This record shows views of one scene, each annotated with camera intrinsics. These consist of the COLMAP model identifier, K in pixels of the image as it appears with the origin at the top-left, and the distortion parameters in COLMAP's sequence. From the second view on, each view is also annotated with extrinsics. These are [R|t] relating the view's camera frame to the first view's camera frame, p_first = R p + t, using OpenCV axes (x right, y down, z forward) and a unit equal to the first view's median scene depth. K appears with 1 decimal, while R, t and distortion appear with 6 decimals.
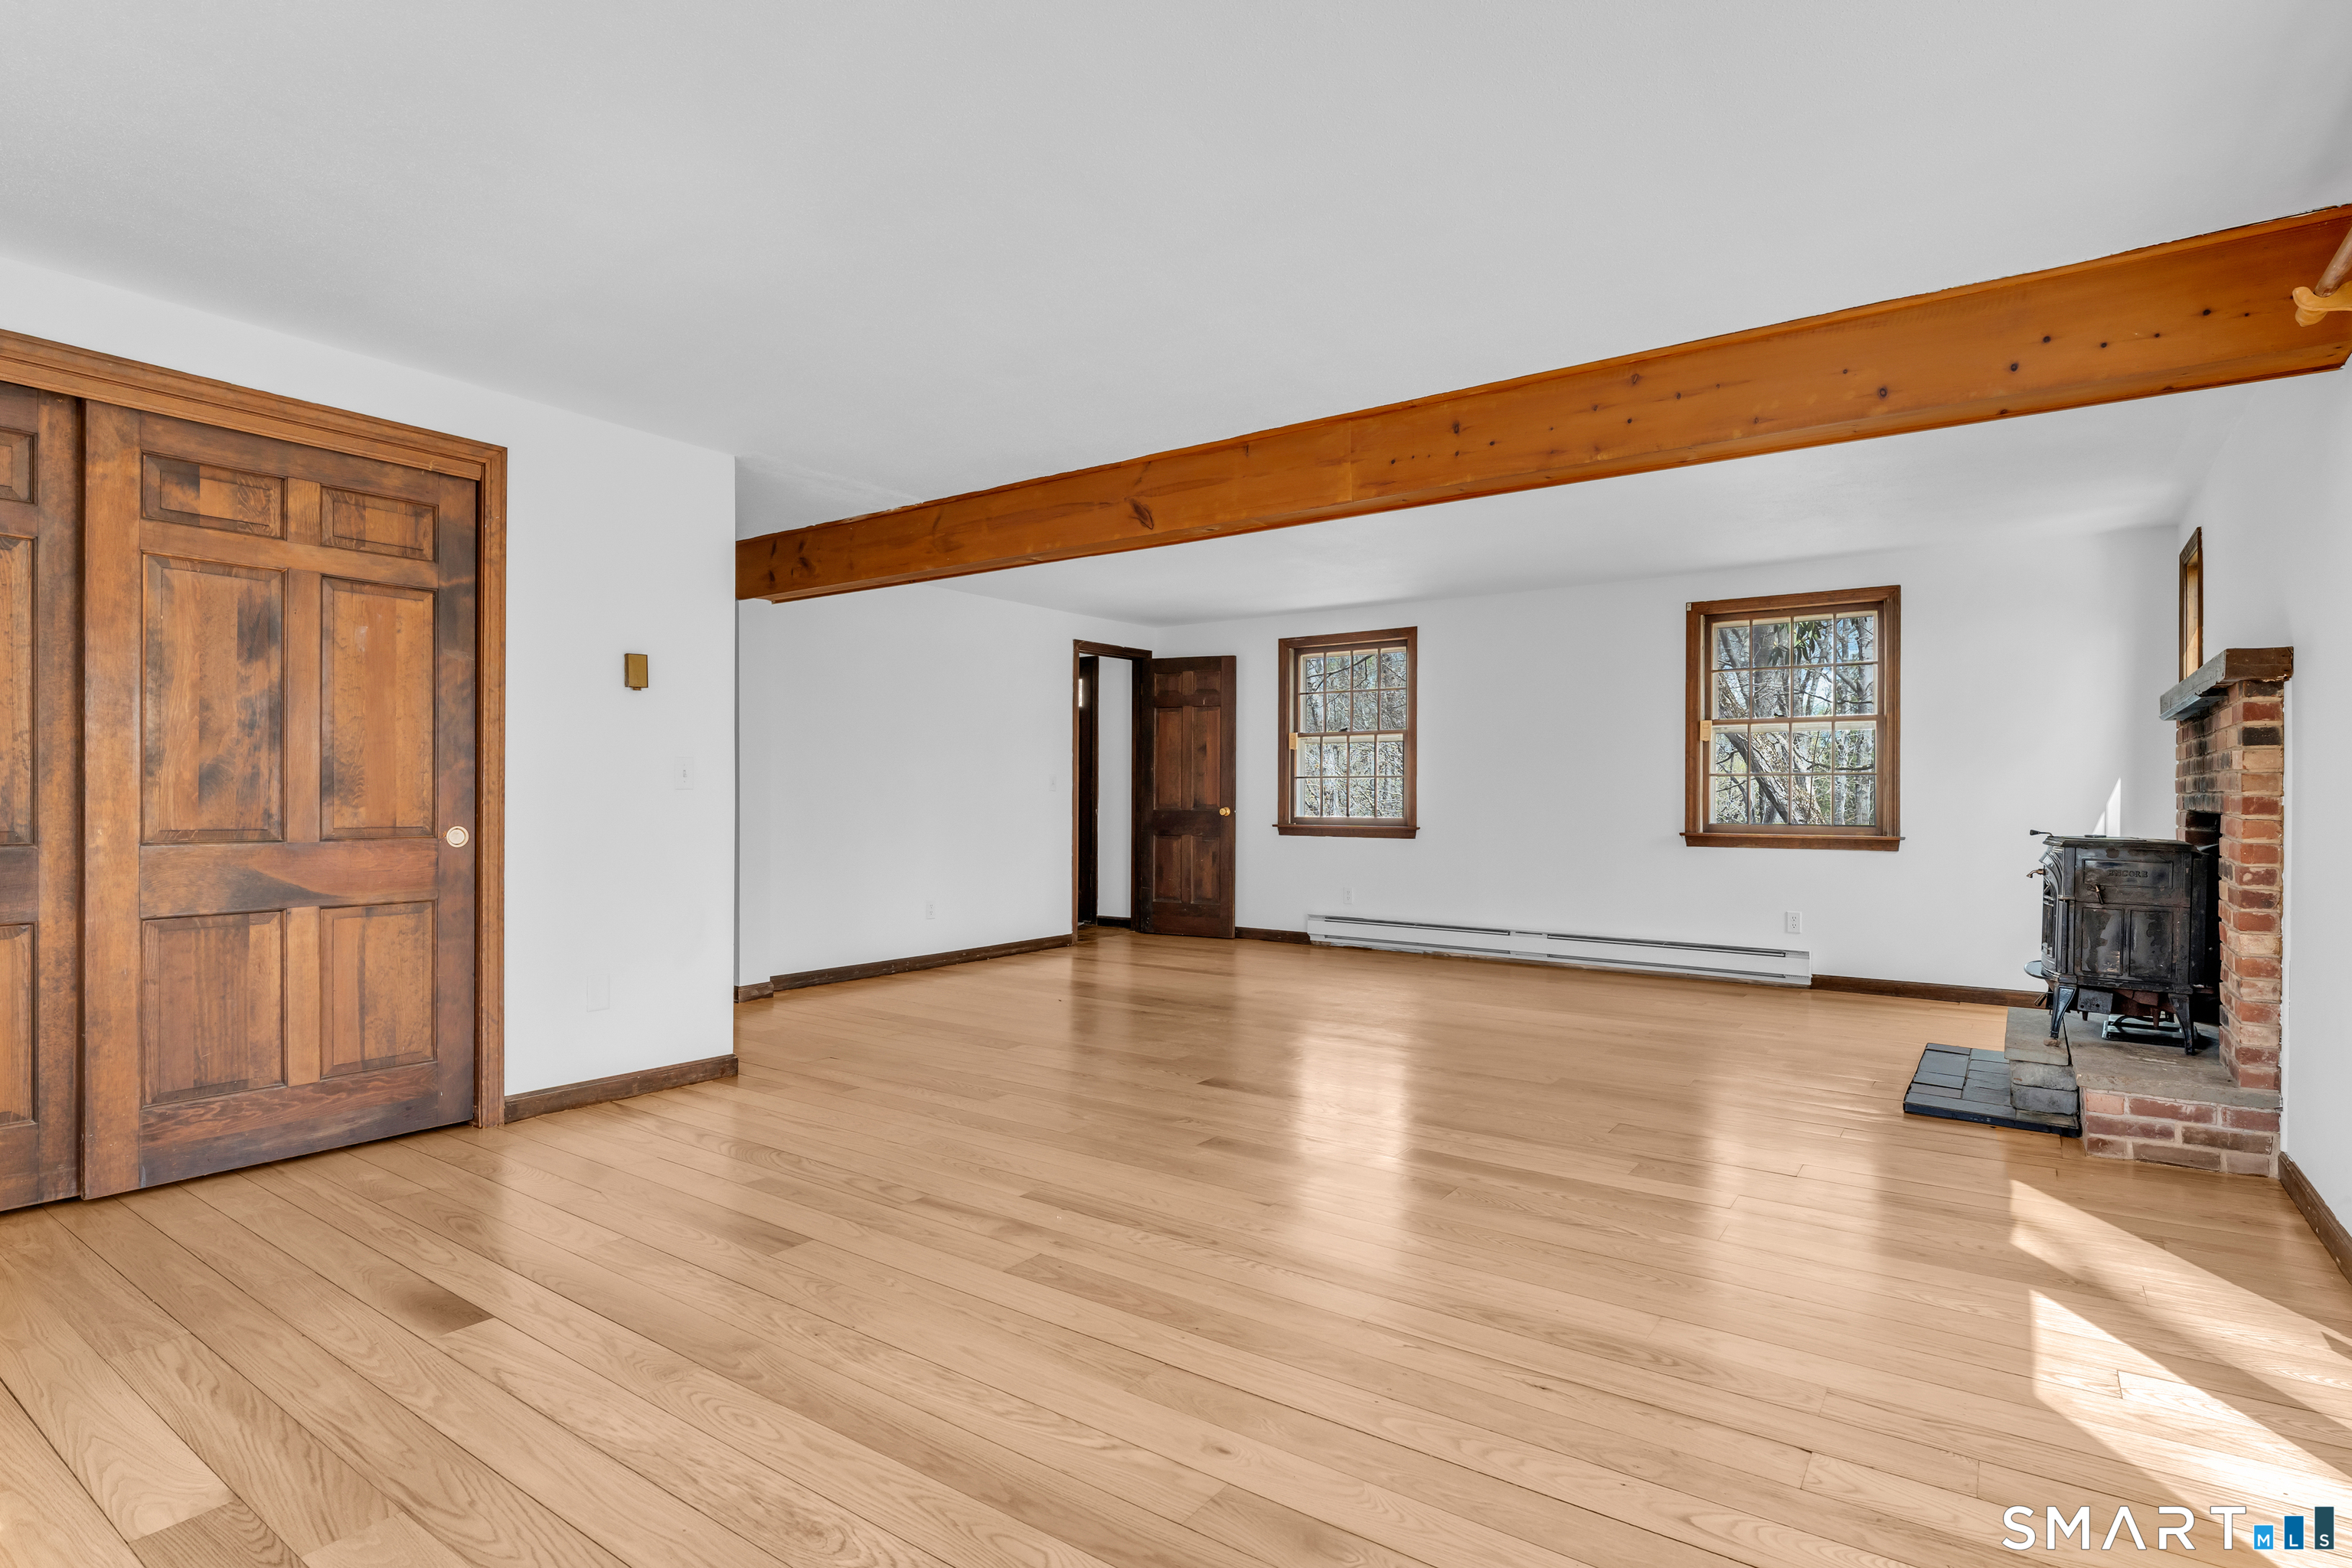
lens RADIAL K [[1204.1, 0, 1191.6], [0, 1204.1, 803.4], [0, 0, 1]] dist [0.000975, -0.000031]
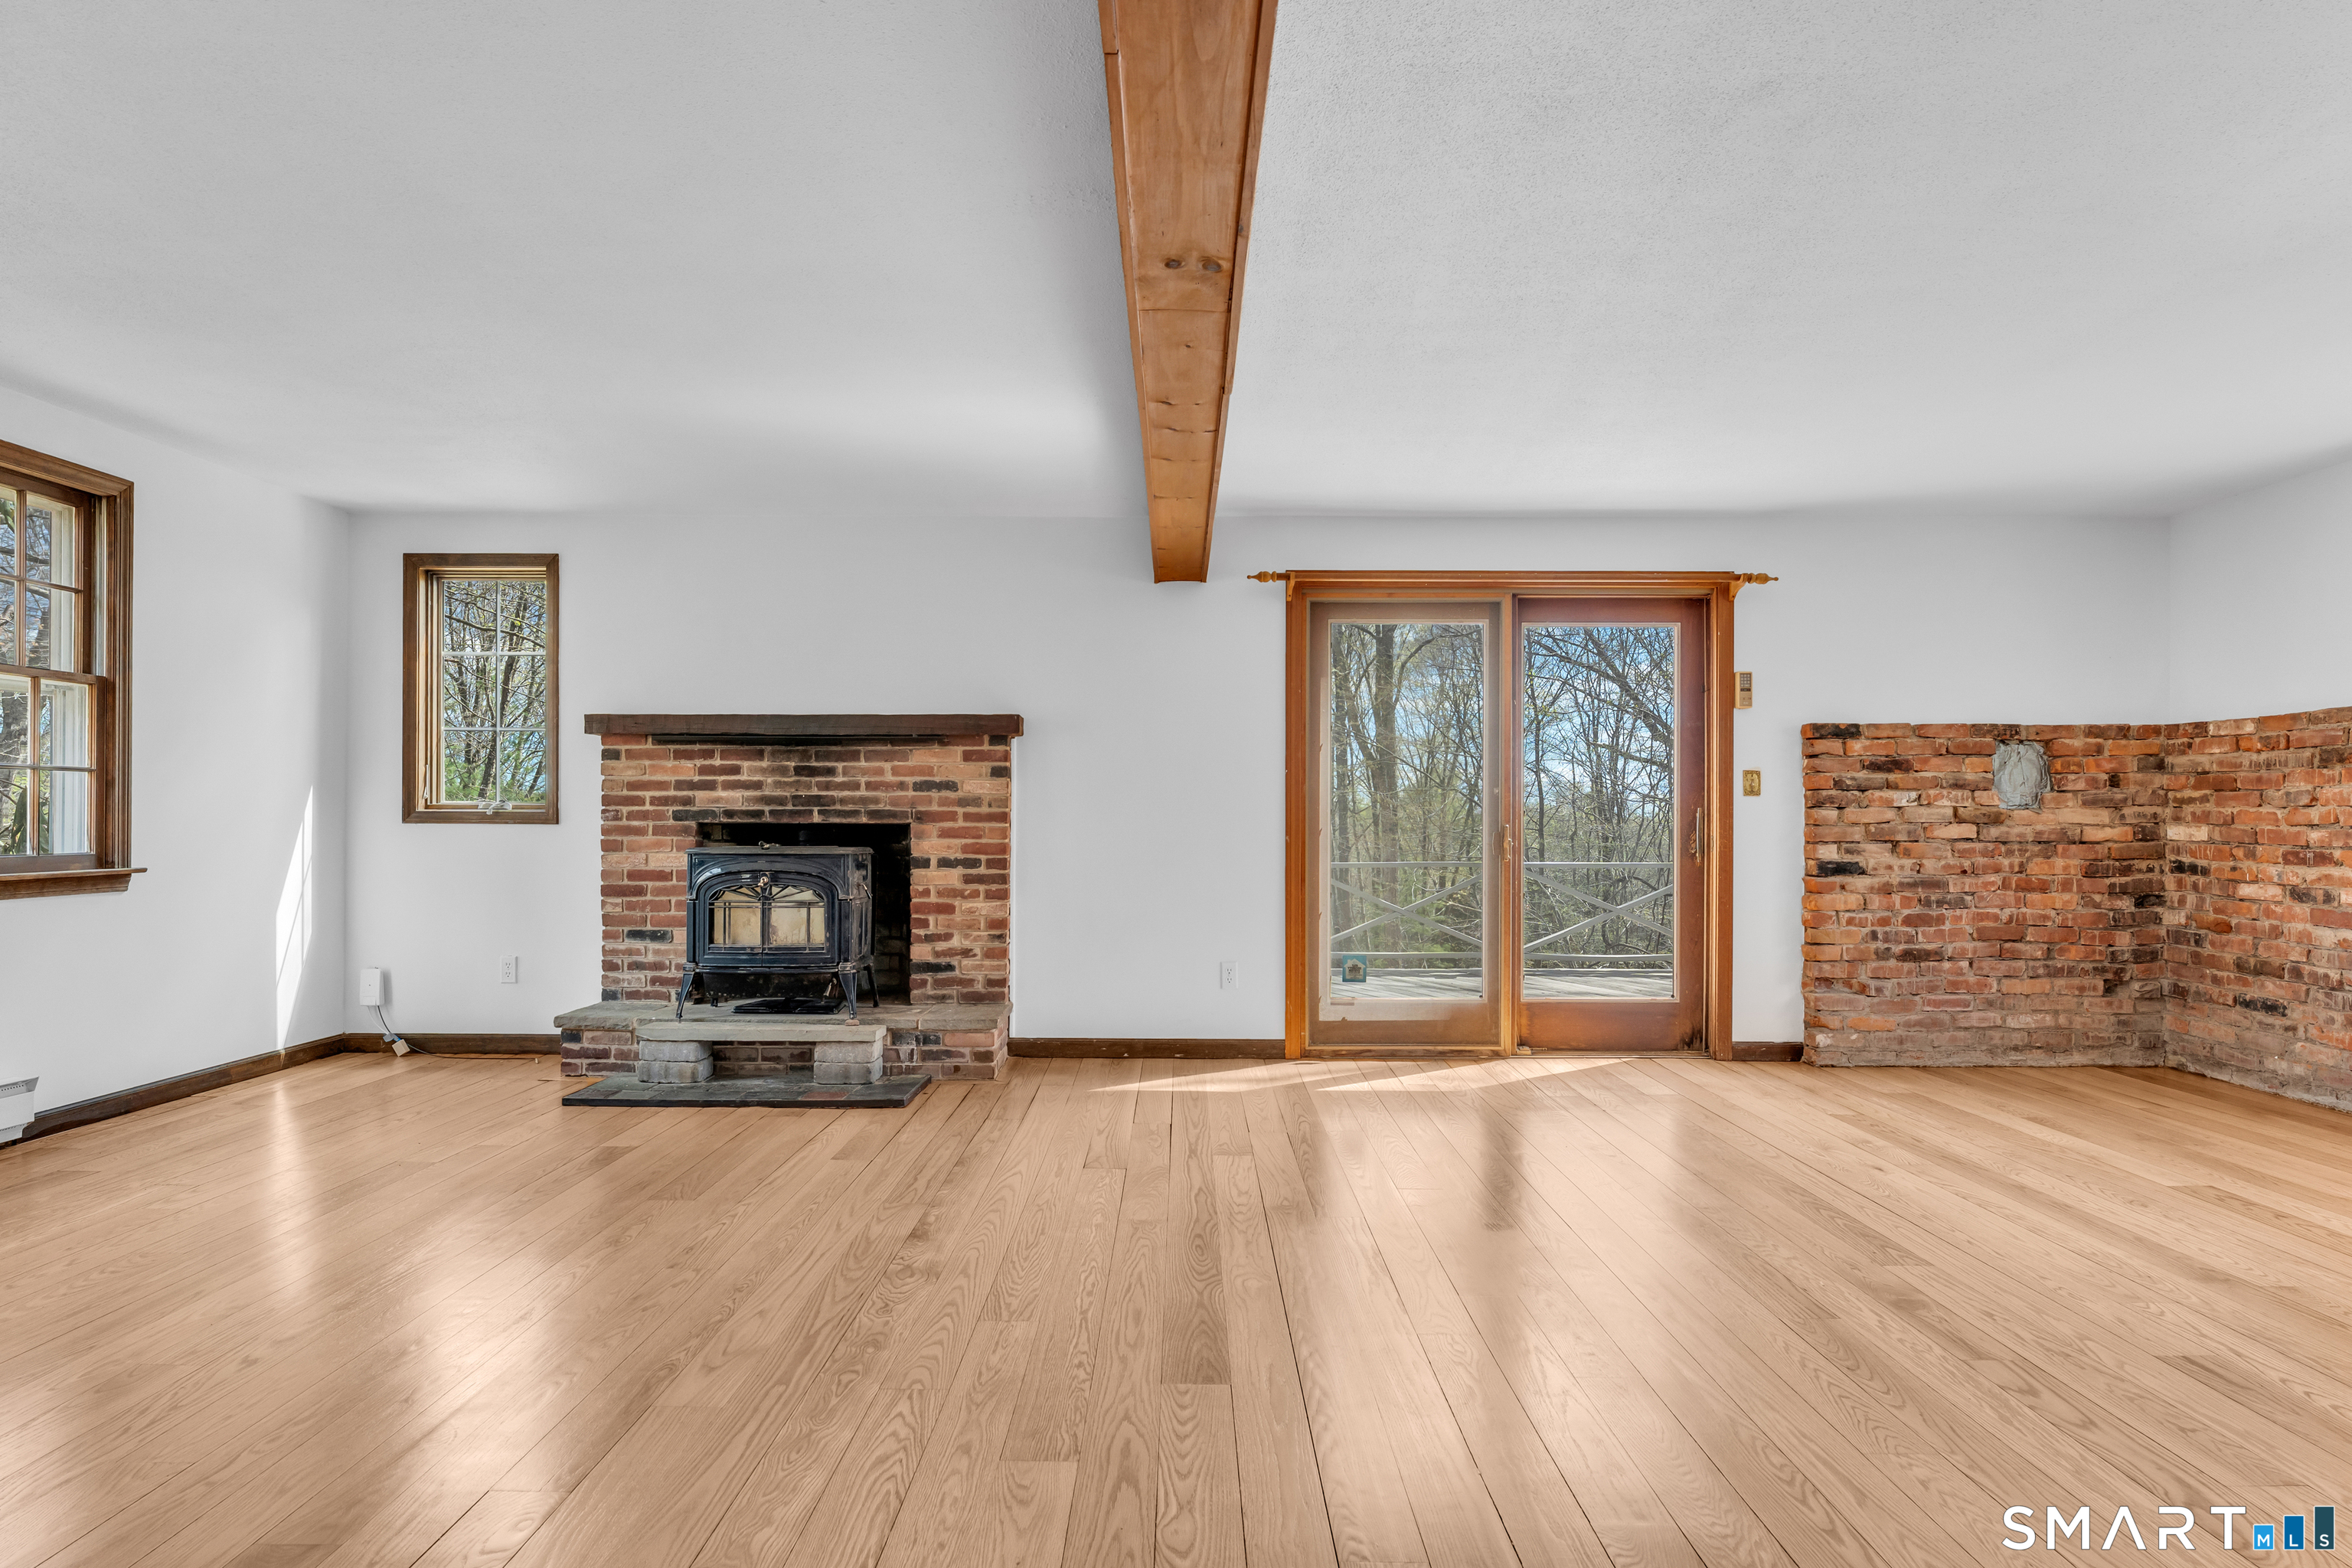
lens RADIAL K [[1235.9, 0, 1181.1], [0, 1235.9, 798.1], [0, 0, 1]] dist [0.004028, 0.001382]
pose [[-0.572969, 0.008341, 0.819534, -0.396800], [-0.000157, 0.999947, -0.010287, -0.004902], [-0.819577, -0.006023, -0.572938, 1.279527]]
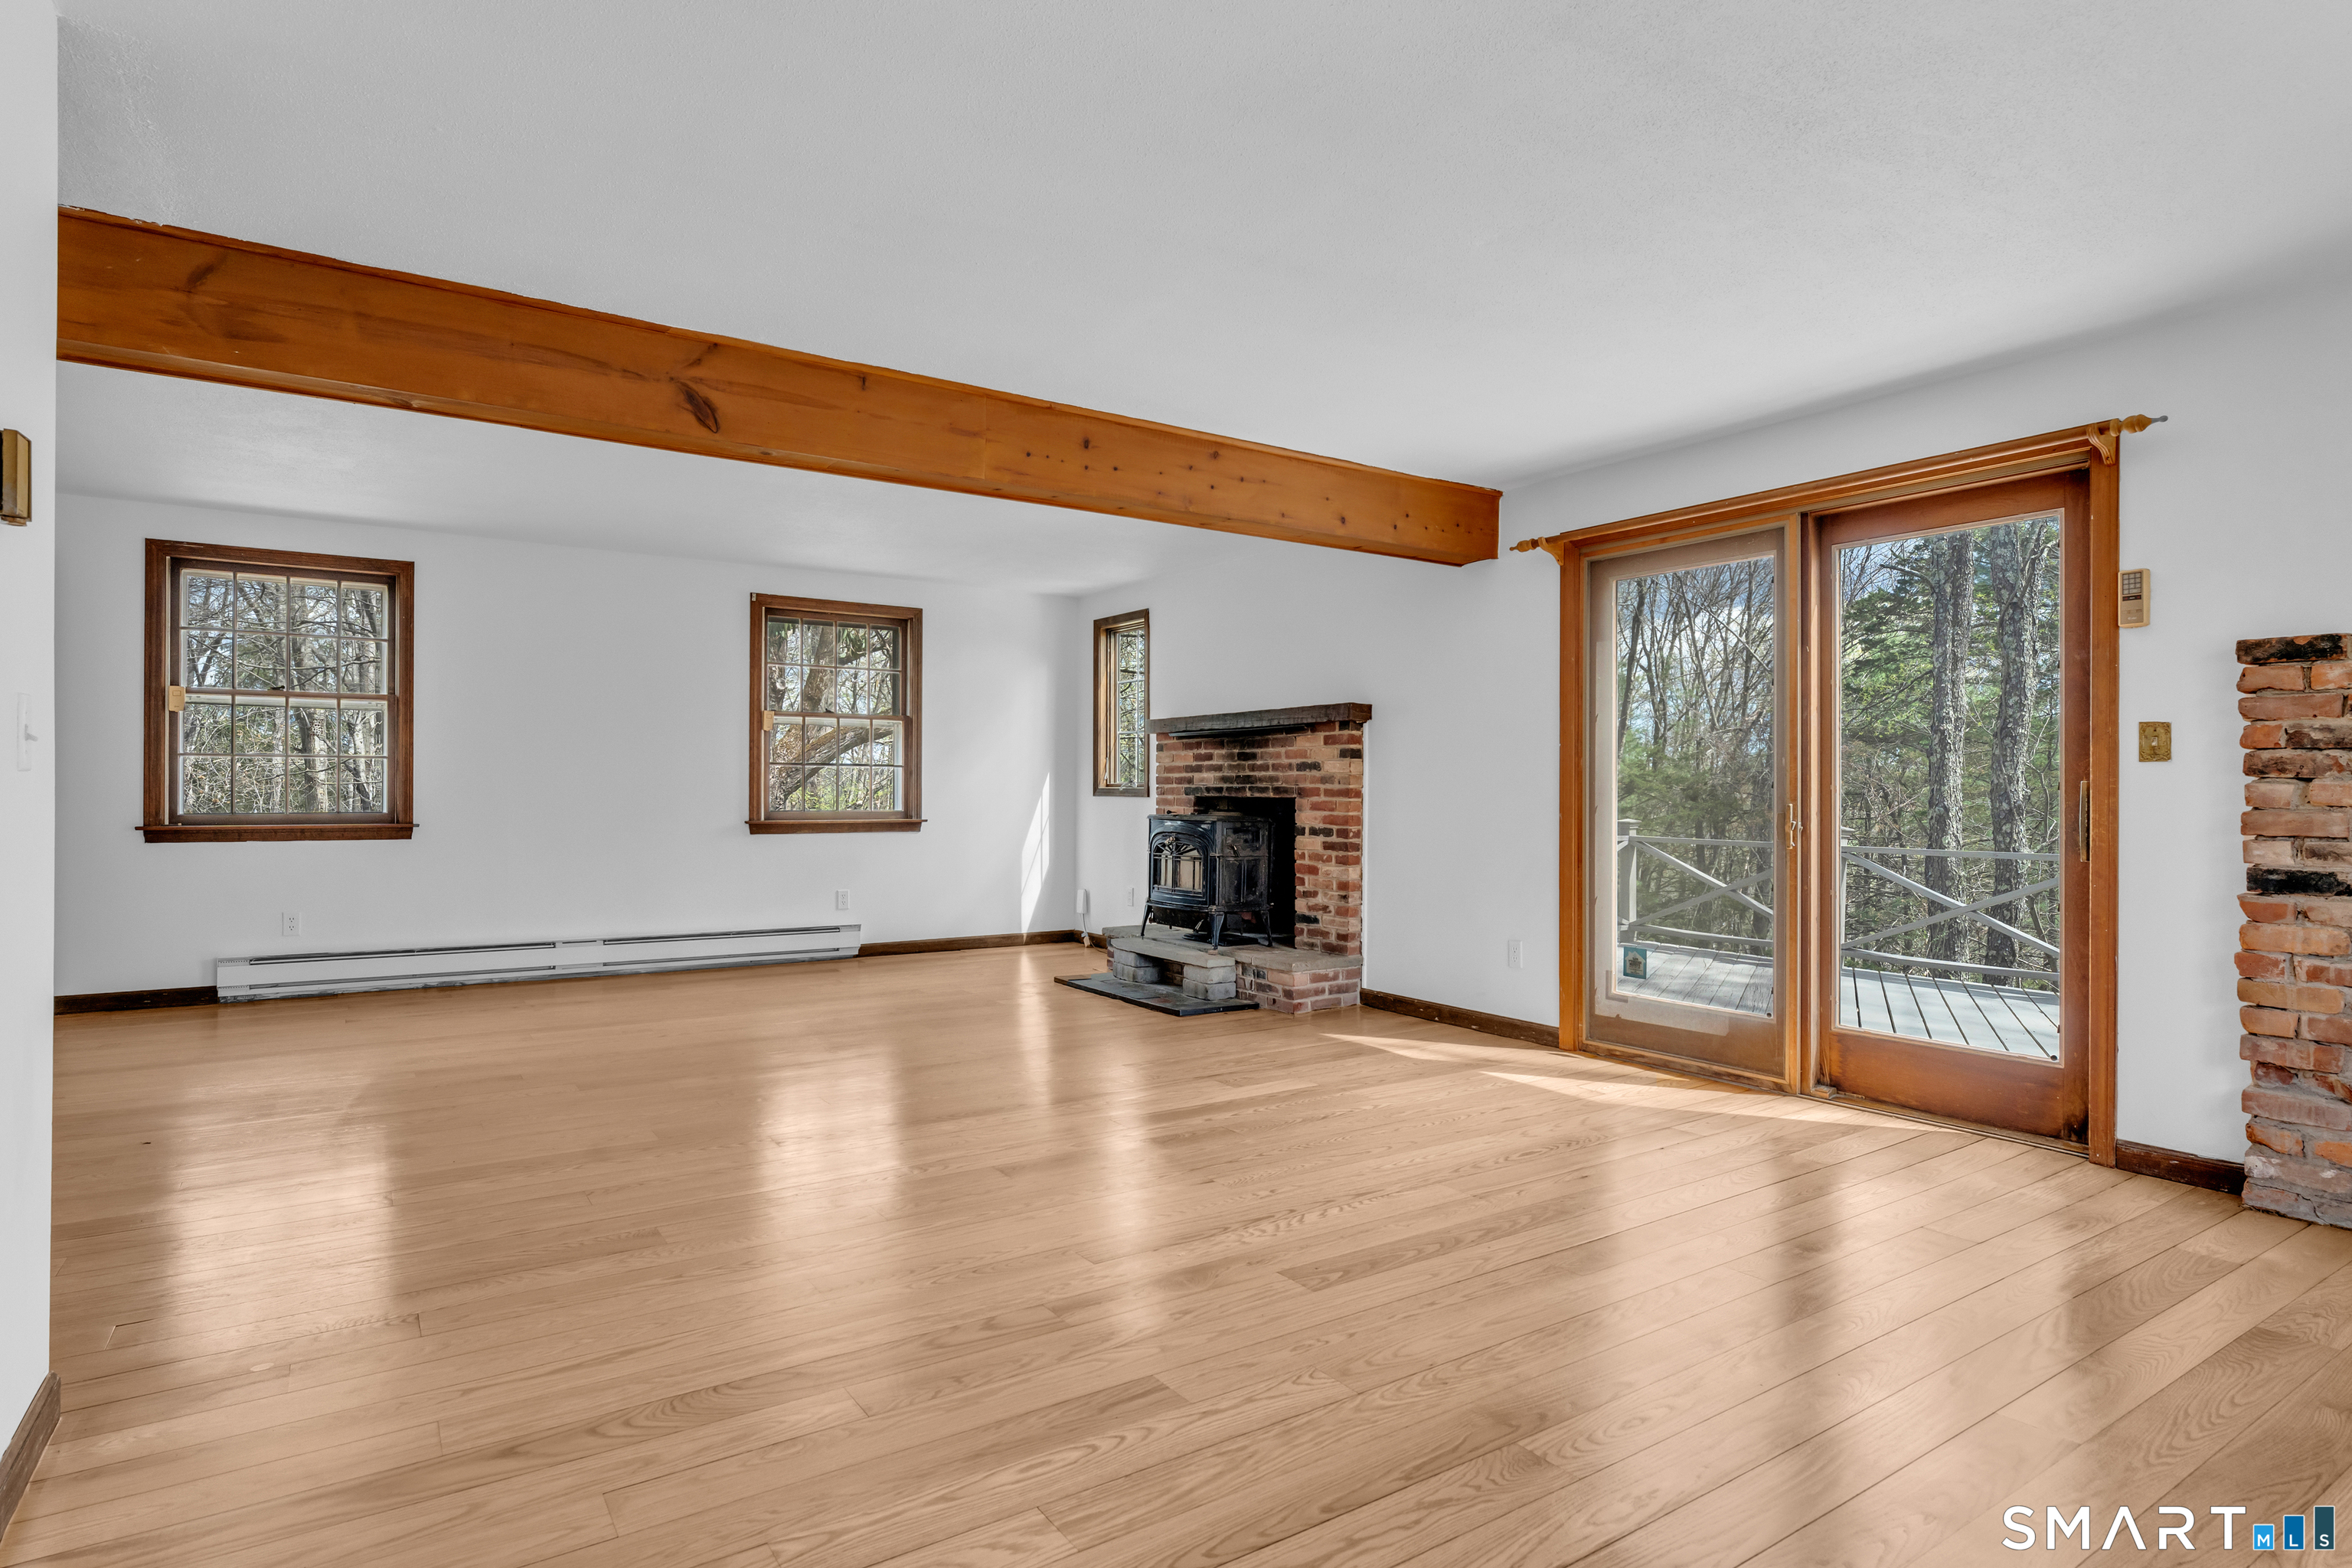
lens RADIAL K [[1235.9, 0, 1191.4], [0, 1235.9, 771.6], [0, 0, 1]] dist [0.004028, 0.001382]
pose [[0.344860, 0.013398, 0.938558, -0.654046], [0.000637, 0.999895, -0.014507, -0.002571], [-0.938654, 0.005601, 0.344815, 0.447100]]
